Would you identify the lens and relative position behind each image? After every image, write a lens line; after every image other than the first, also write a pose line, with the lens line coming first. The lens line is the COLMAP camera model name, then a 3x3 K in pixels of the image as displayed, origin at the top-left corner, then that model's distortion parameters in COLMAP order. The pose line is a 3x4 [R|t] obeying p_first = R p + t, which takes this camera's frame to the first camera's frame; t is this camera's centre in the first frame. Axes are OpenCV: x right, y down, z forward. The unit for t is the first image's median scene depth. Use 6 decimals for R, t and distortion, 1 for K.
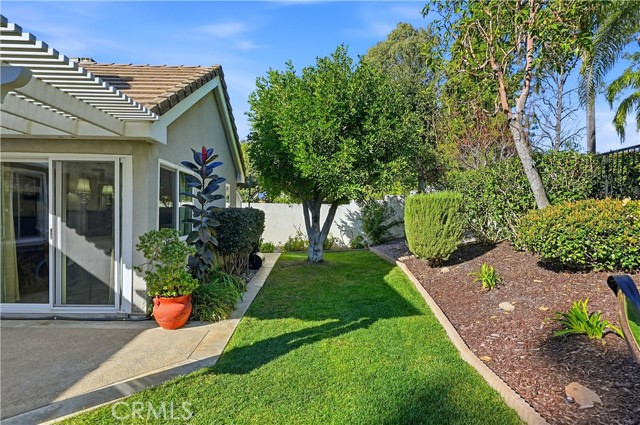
lens RADIAL K [[331.3, 0, 320.0], [0, 331.3, 212.5], [0, 0, 1]] dist [-0.000687, -0.000173]
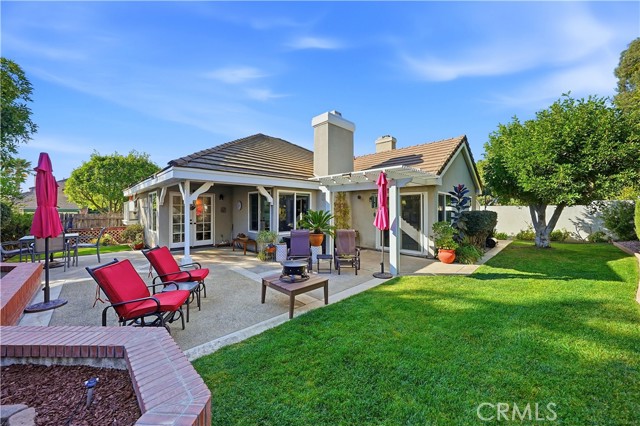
lens RADIAL K [[229.5, 0, 318.9], [0, 229.5, 209.8], [0, 0, 1]] dist [-0.000773, -0.000110]
pose [[0.665386, -0.014966, -0.746349, 0.109766], [0.011392, 0.999886, -0.009894, -0.017289], [0.746412, -0.001919, 0.665481, -0.477899]]
